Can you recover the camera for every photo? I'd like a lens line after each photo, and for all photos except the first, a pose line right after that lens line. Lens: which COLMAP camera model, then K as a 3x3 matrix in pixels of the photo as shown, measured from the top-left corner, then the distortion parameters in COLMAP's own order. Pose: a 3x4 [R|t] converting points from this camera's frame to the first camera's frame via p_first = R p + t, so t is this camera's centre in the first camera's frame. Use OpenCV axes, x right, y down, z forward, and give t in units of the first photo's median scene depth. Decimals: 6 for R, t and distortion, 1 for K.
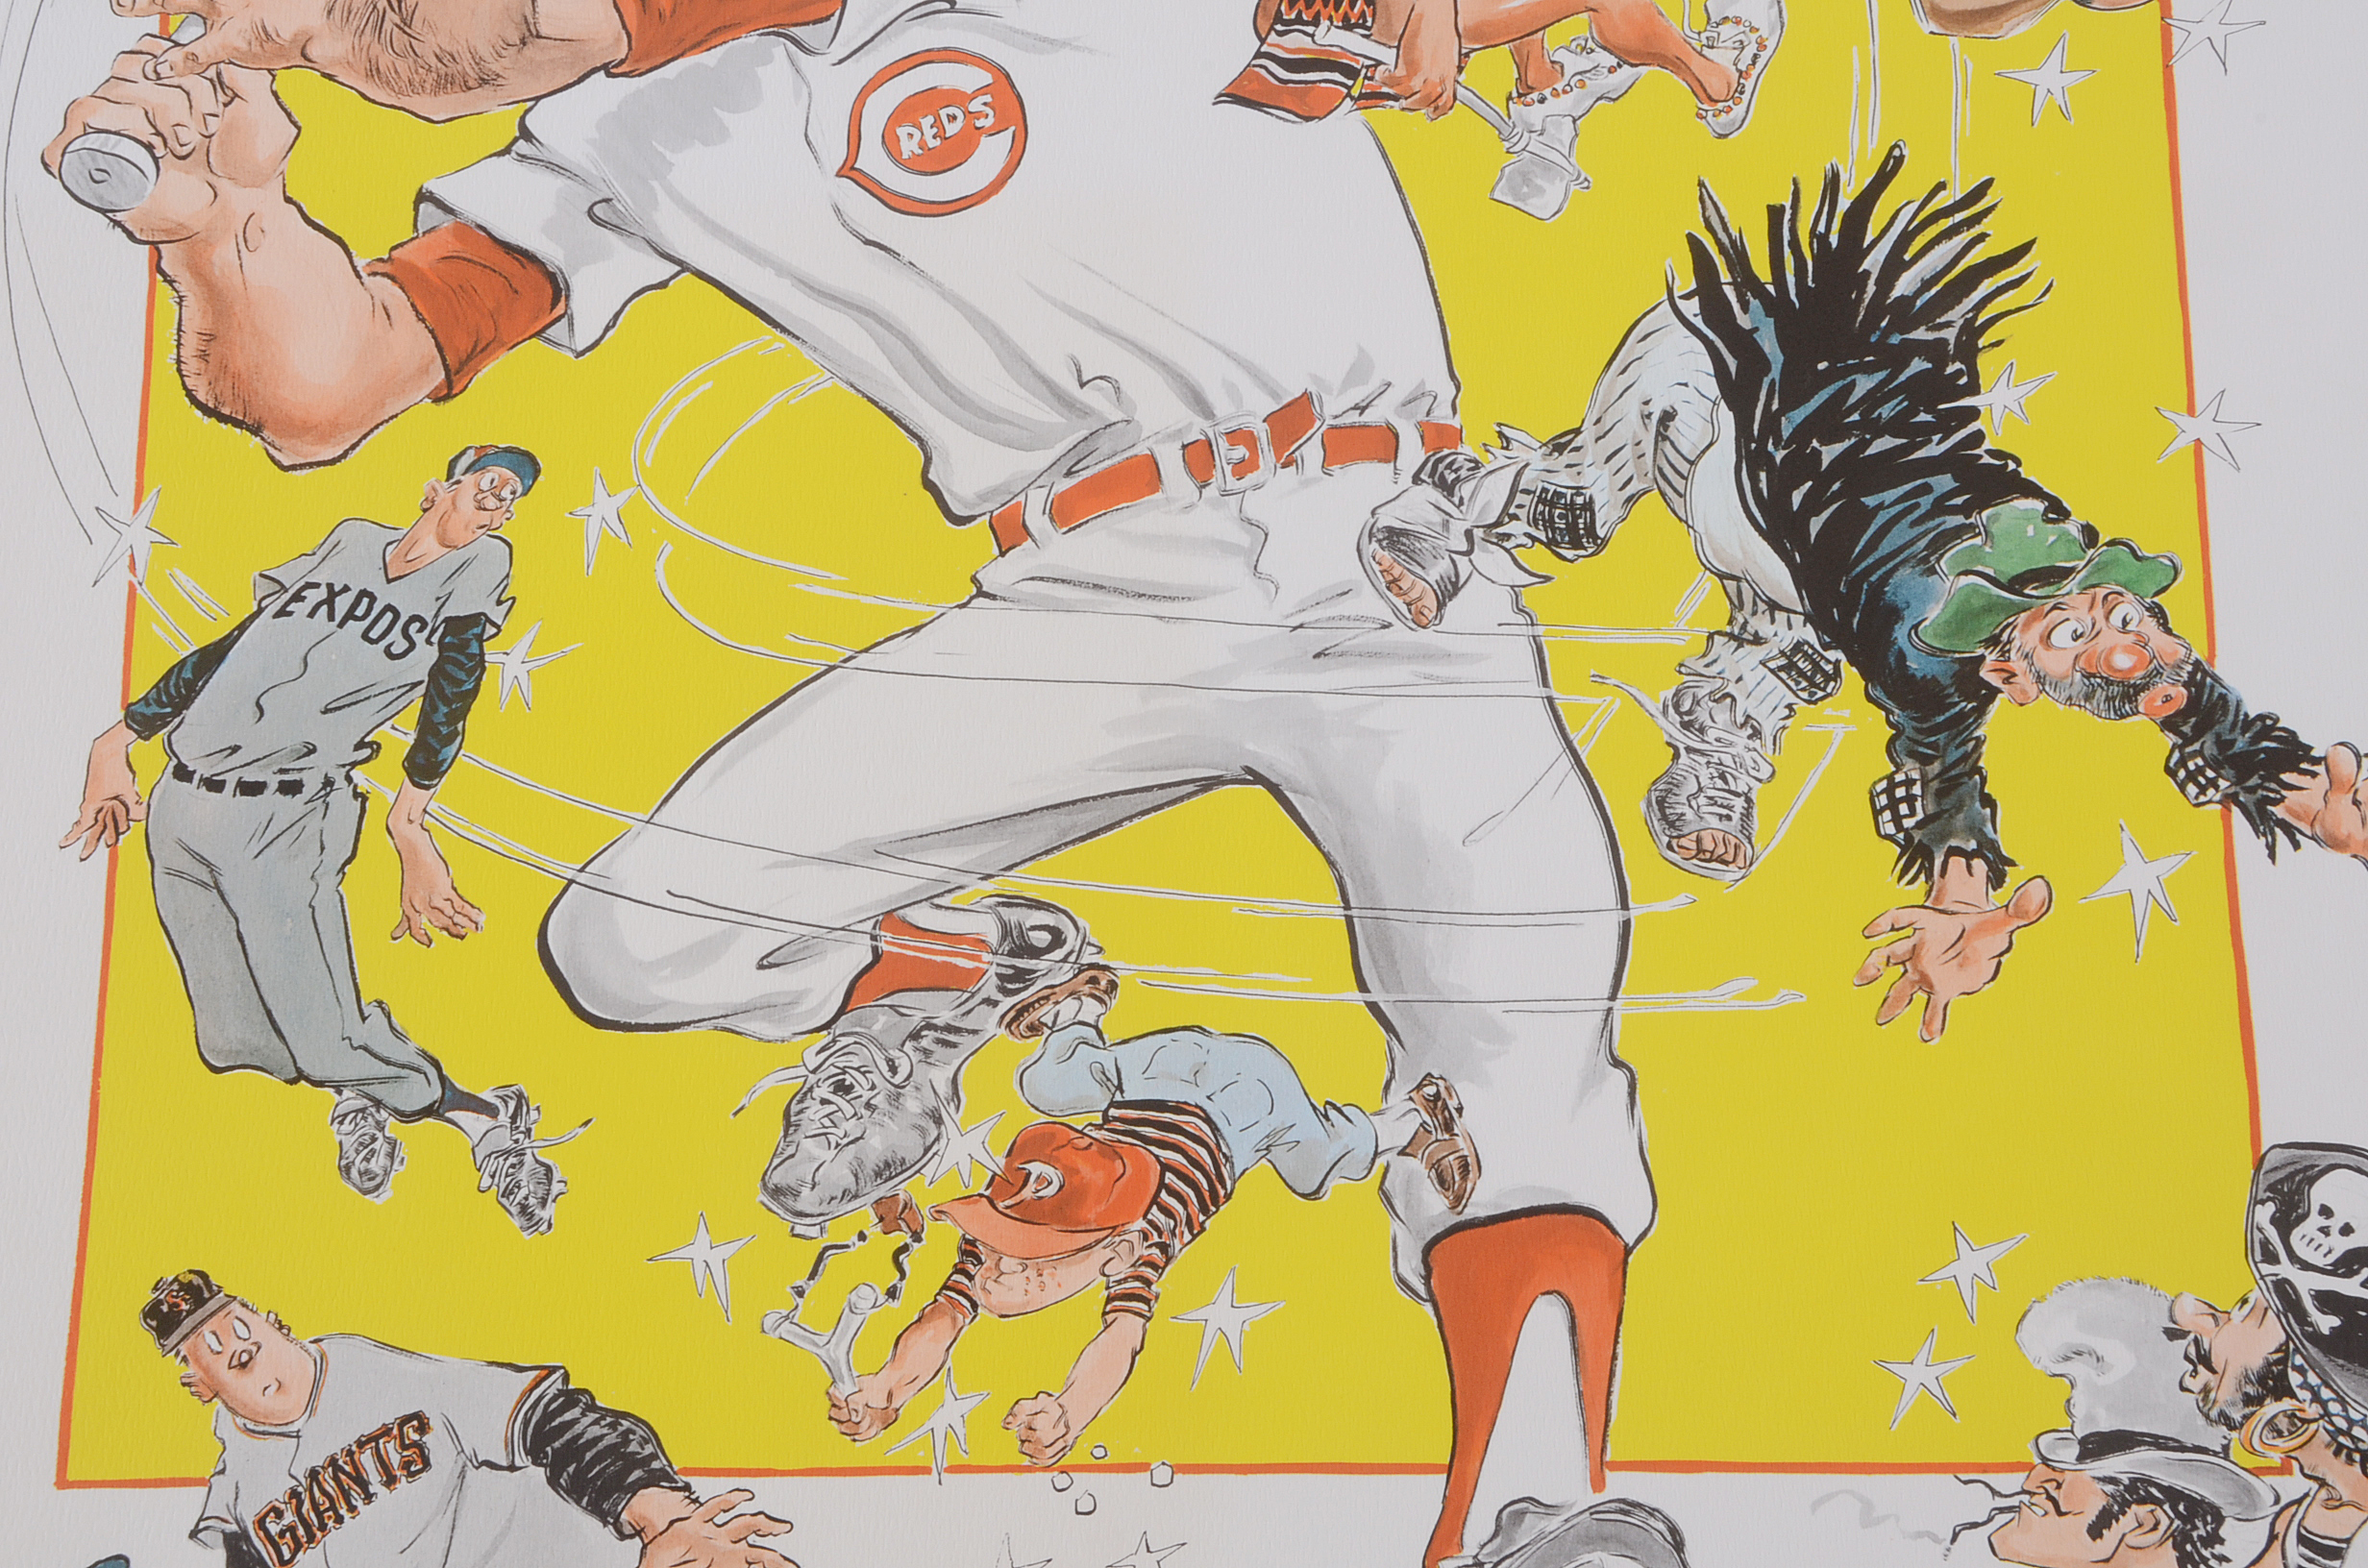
lens RADIAL K [[3846.5, 0, 1196.6], [0, 3846.5, 774.6], [0, 0, 1]] dist [0.177429, 0.000000]
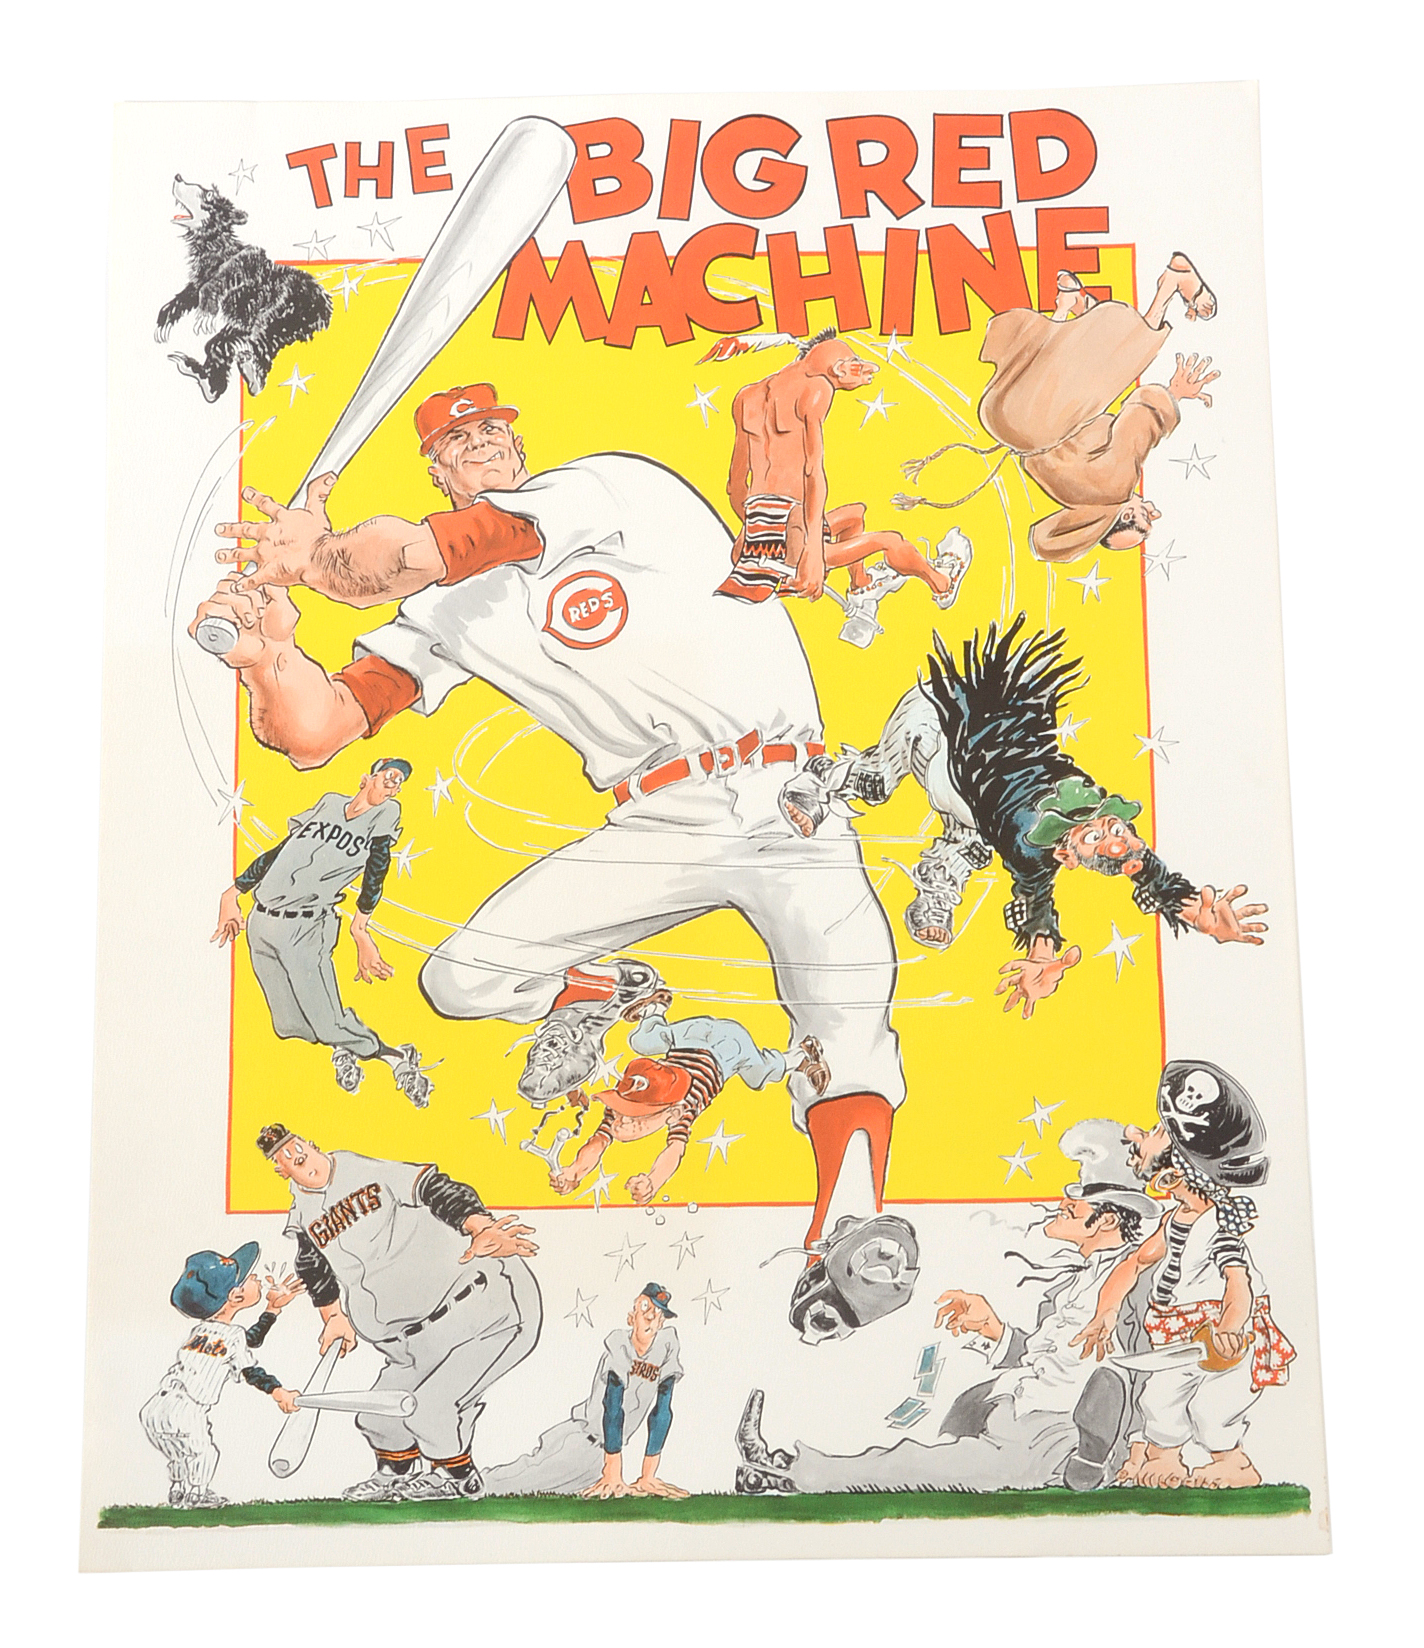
lens RADIAL K [[3844.0, 0, 723.7], [0, 3844.0, 832.1], [0, 0, 1]] dist [0.112155, 0.000000]
pose [[0.999720, -0.011211, -0.020822, 0.056047], [0.011577, 0.999779, 0.017544, -0.079685], [0.020621, -0.017780, 0.999629, -1.218726]]
